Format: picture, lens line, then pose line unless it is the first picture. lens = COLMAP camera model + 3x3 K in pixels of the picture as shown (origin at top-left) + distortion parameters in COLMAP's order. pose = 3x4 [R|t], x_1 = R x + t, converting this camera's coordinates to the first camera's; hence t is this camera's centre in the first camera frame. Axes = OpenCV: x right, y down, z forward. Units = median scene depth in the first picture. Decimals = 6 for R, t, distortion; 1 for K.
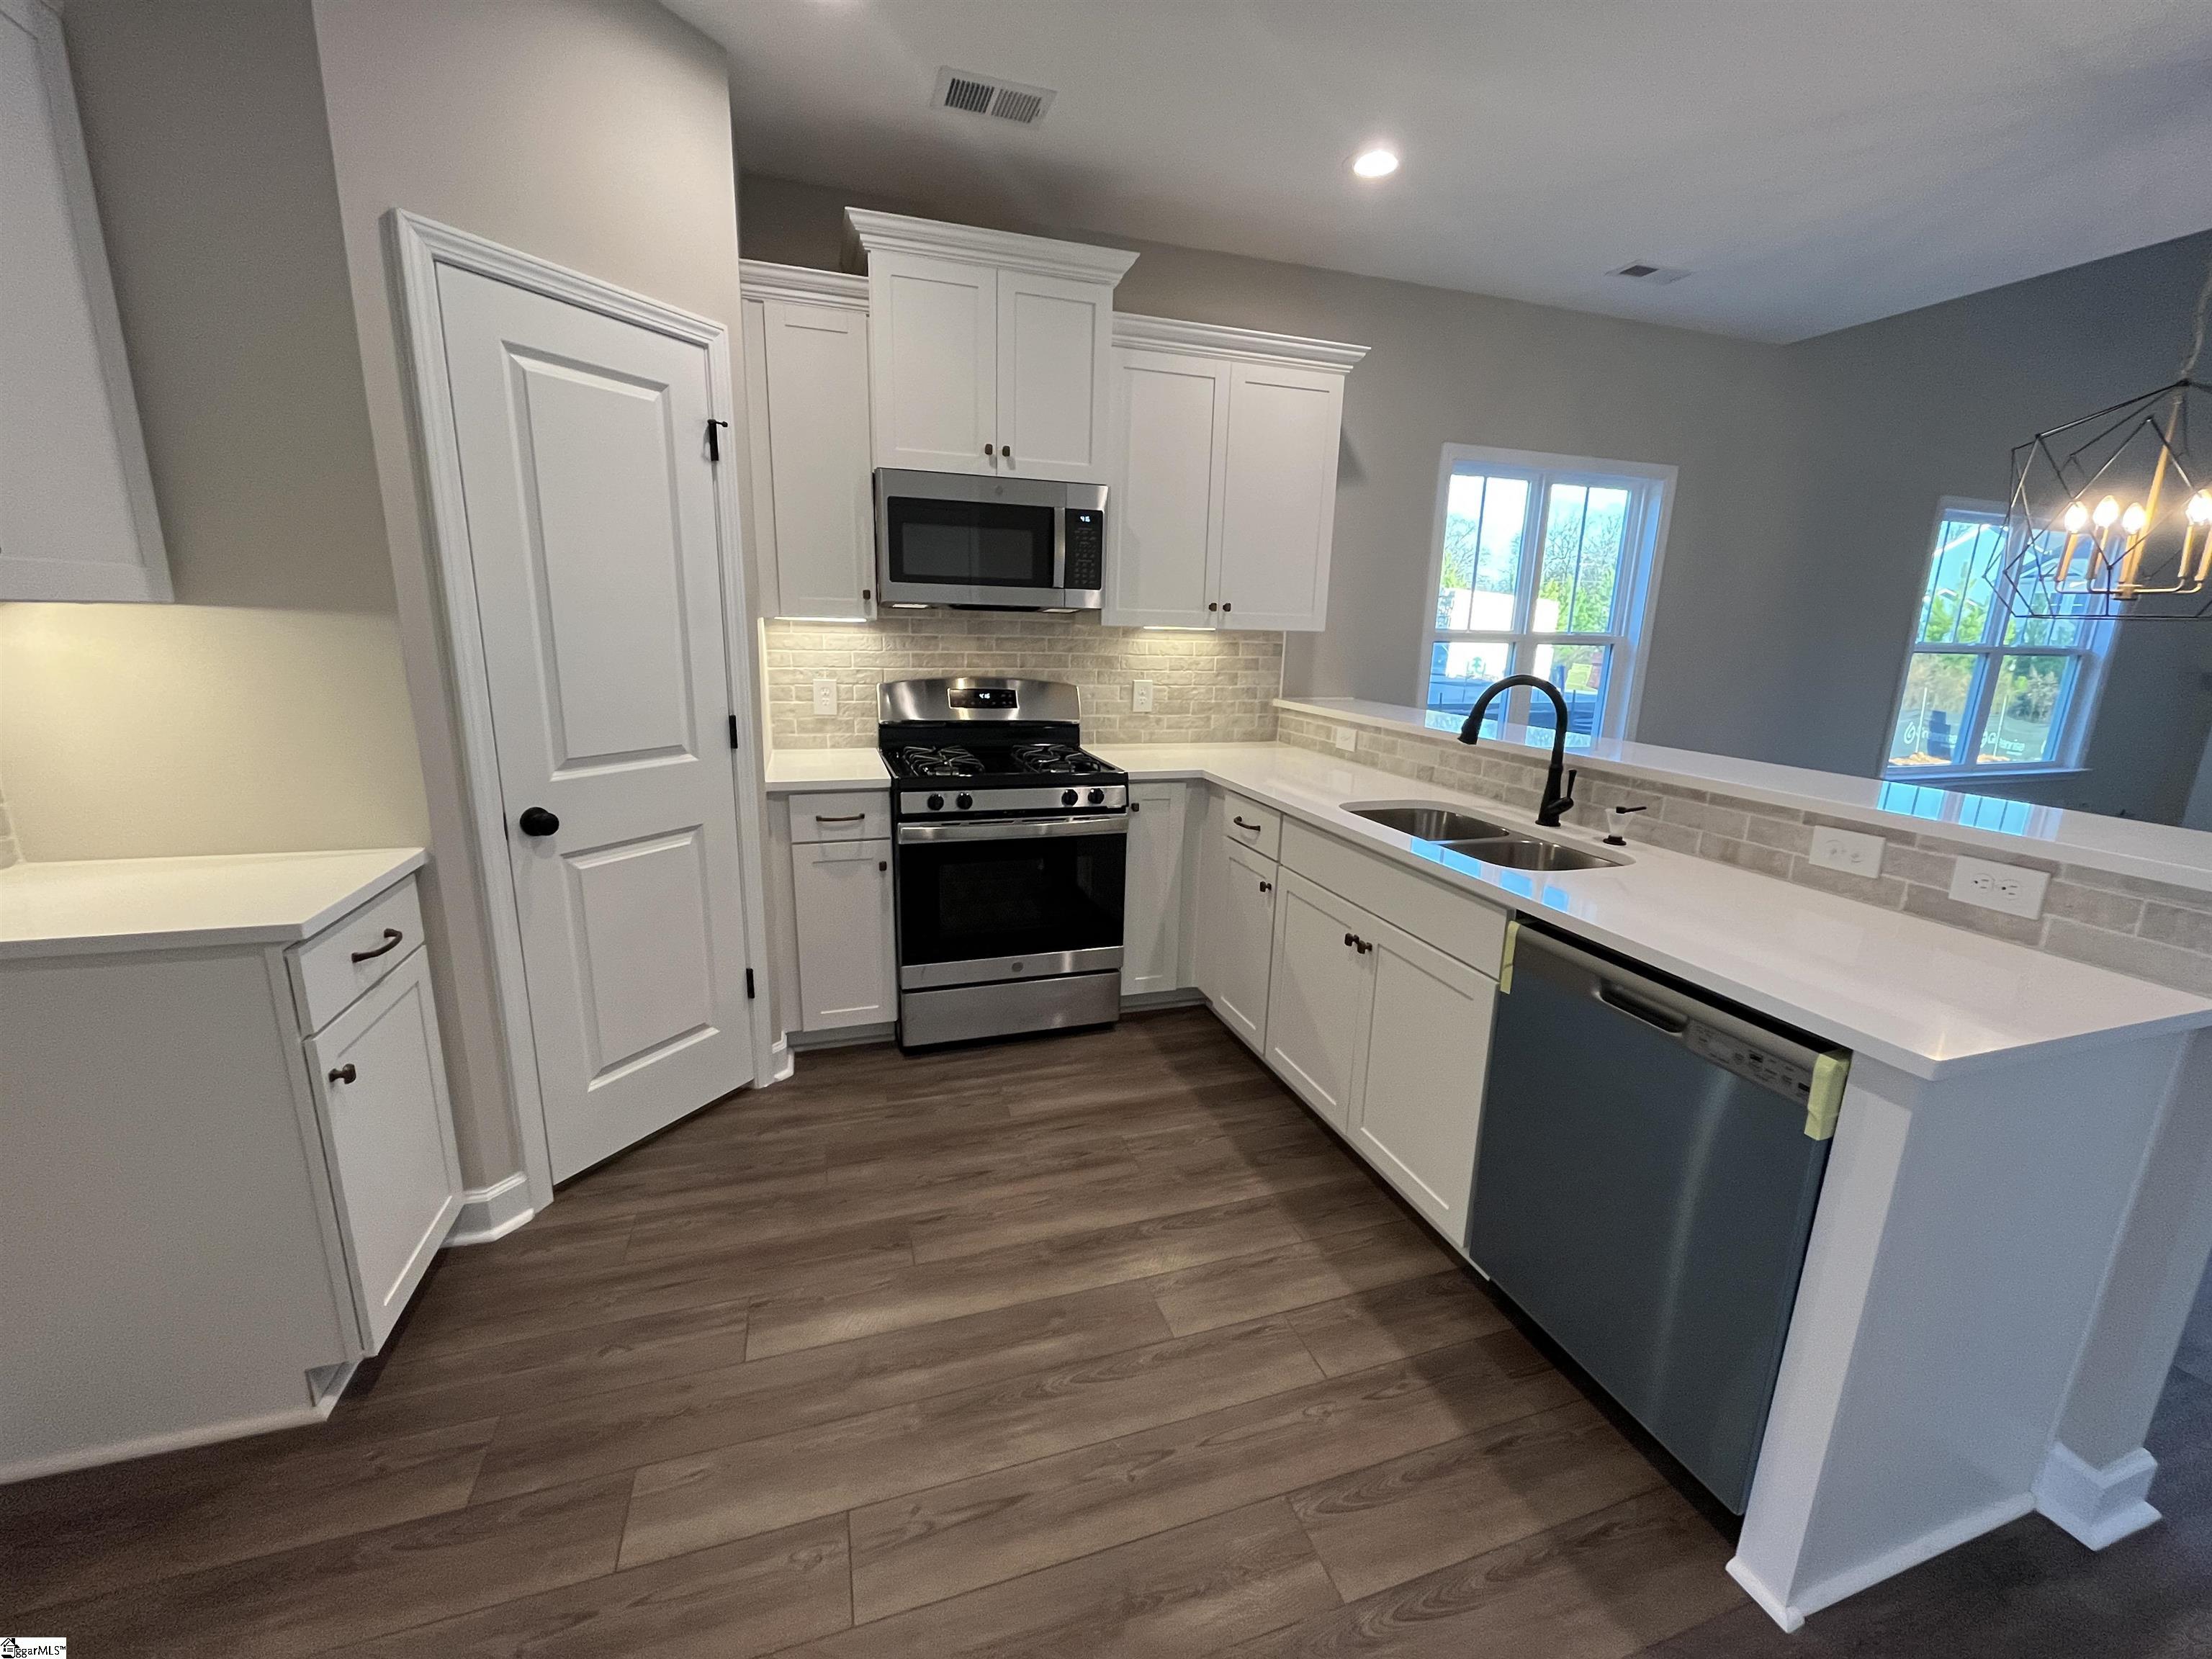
lens RADIAL K [[890.5, 0, 1108.3], [0, 890.5, 830.7], [0, 0, 1]] dist [-0.002669, -0.000567]
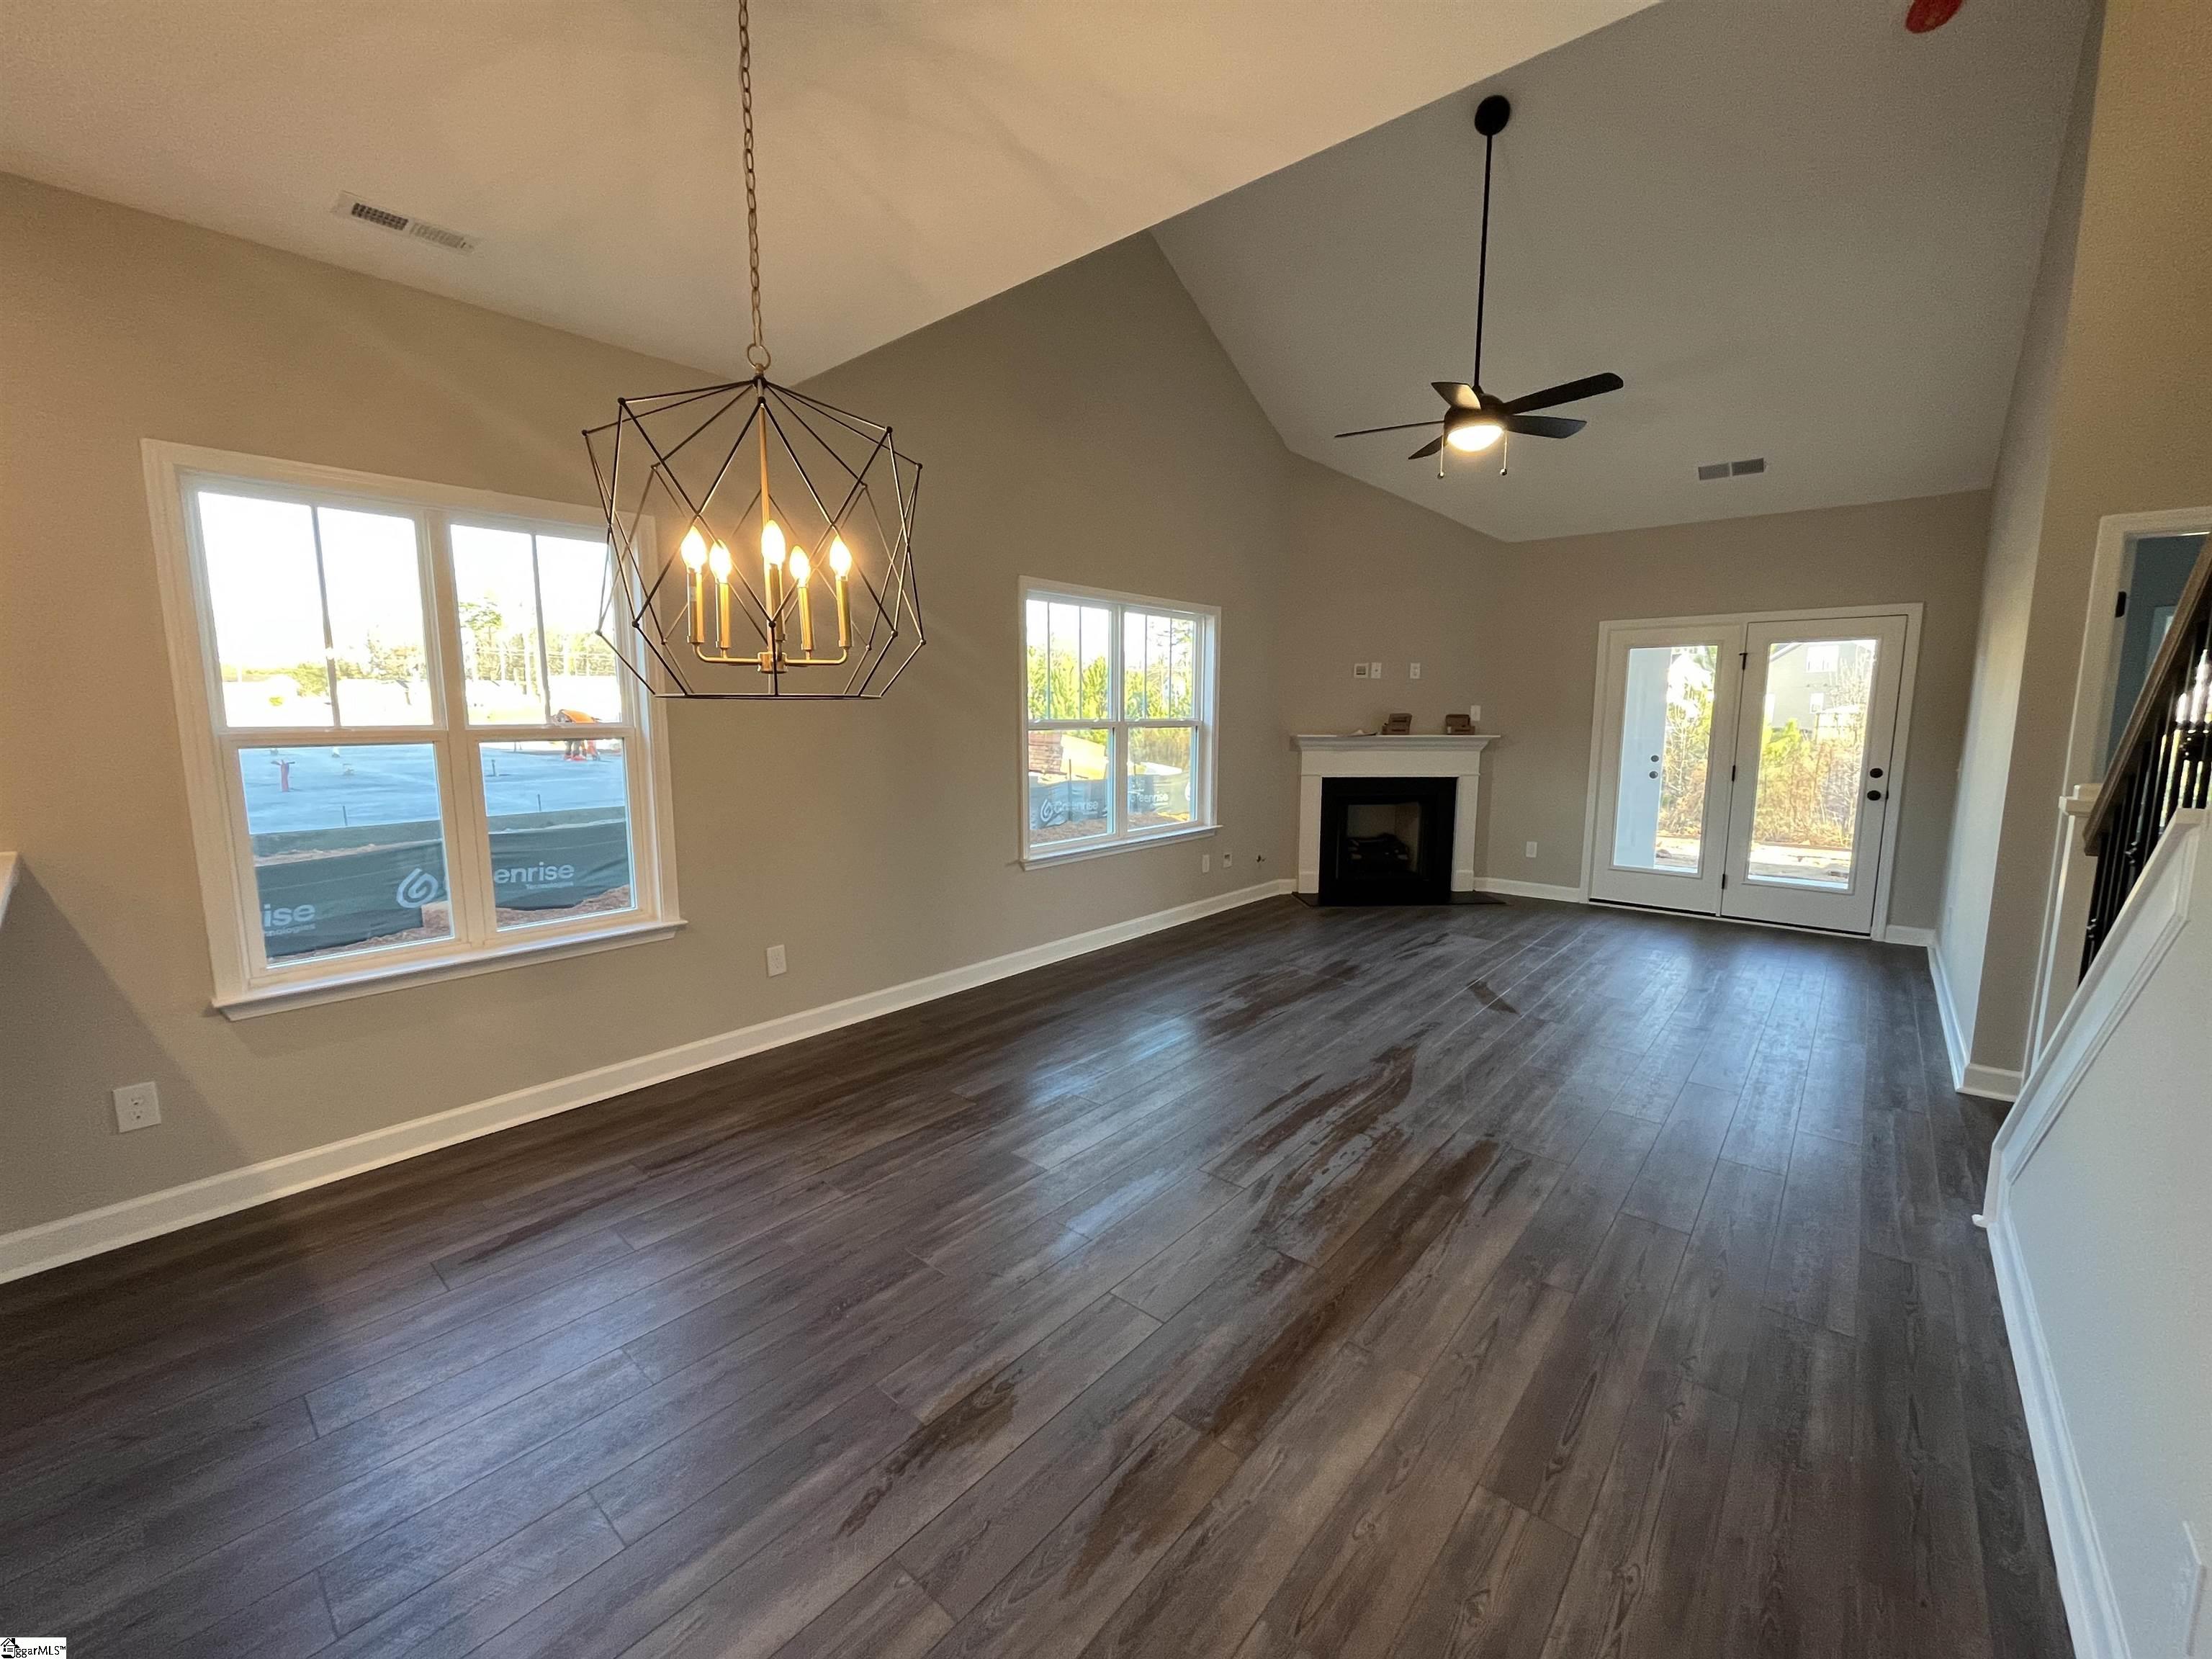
lens RADIAL K [[890.5, 0, 1108.3], [0, 890.5, 830.7], [0, 0, 1]] dist [-0.002669, -0.000567]
pose [[0.854562, -0.093581, 0.510849, 0.887183], [0.139126, 0.988931, -0.051574, -0.051941], [-0.500368, 0.115145, 0.858122, 0.227104]]
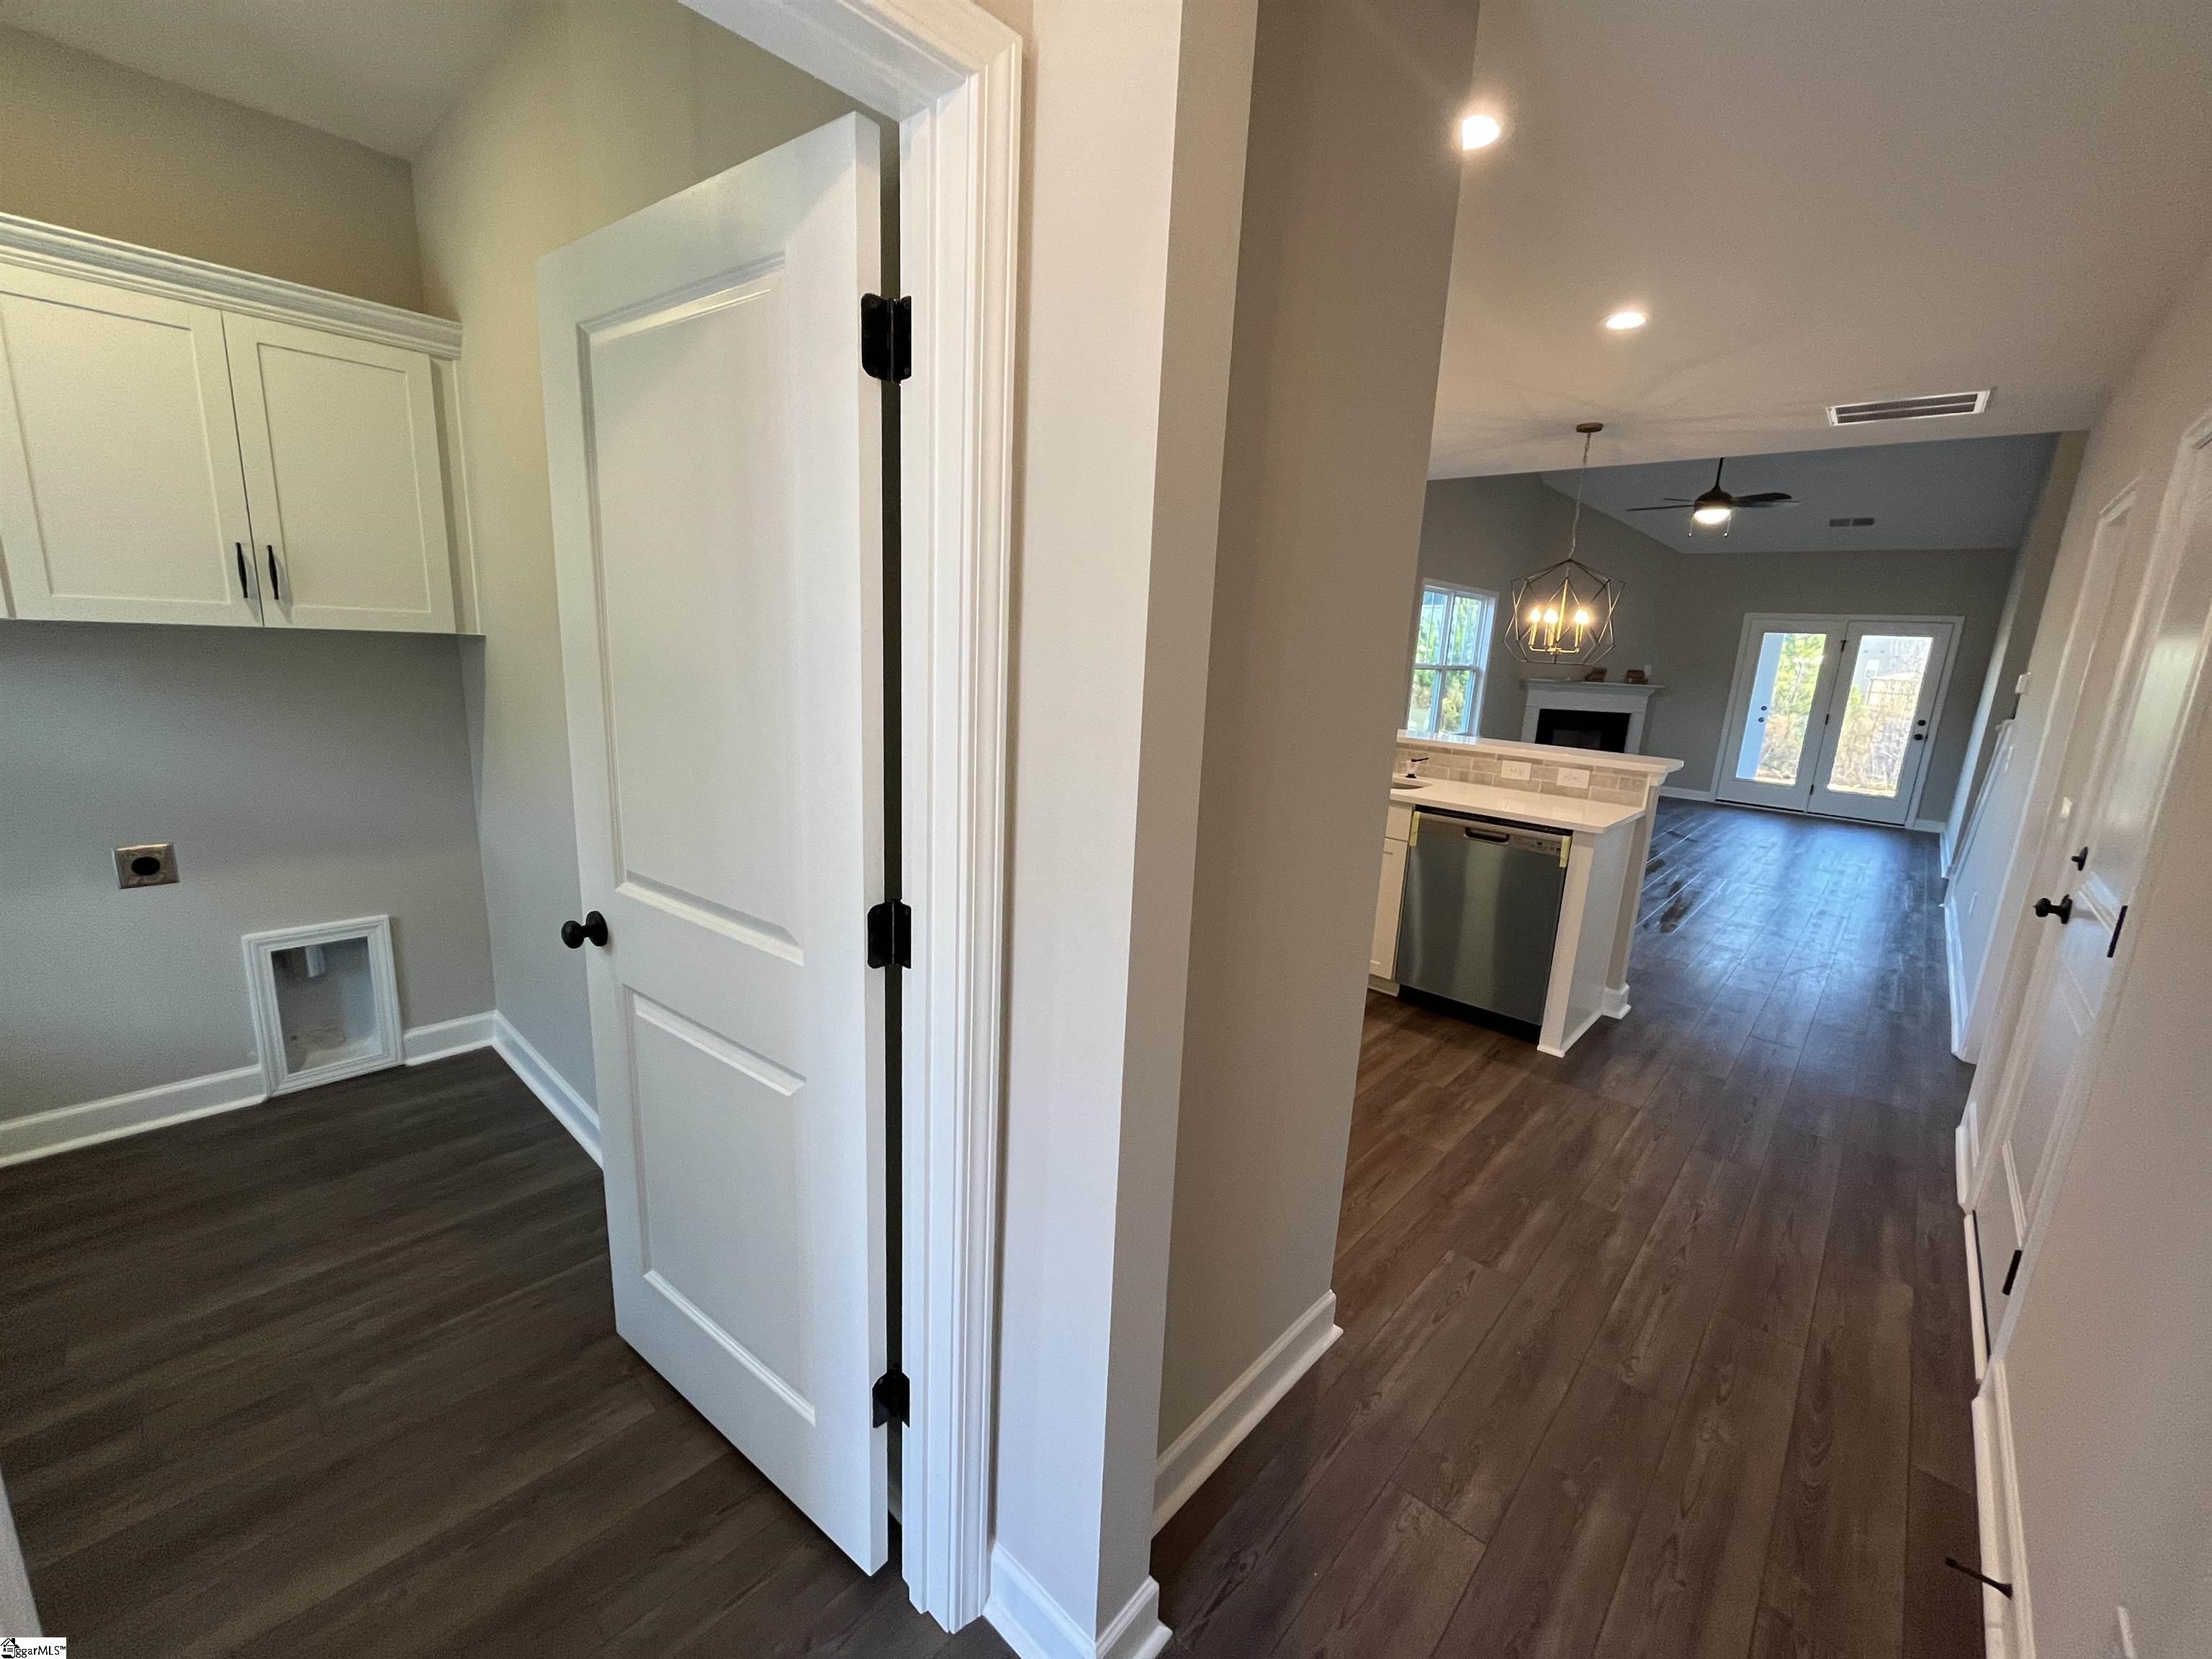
lens RADIAL K [[890.5, 0, 1108.3], [0, 890.5, 830.7], [0, 0, 1]] dist [-0.002669, -0.000567]
pose [[0.871526, -0.086218, 0.482709, -0.817026], [0.085016, 0.996080, 0.024417, 0.021700], [-0.482923, 0.019757, 0.875440, -0.342744]]
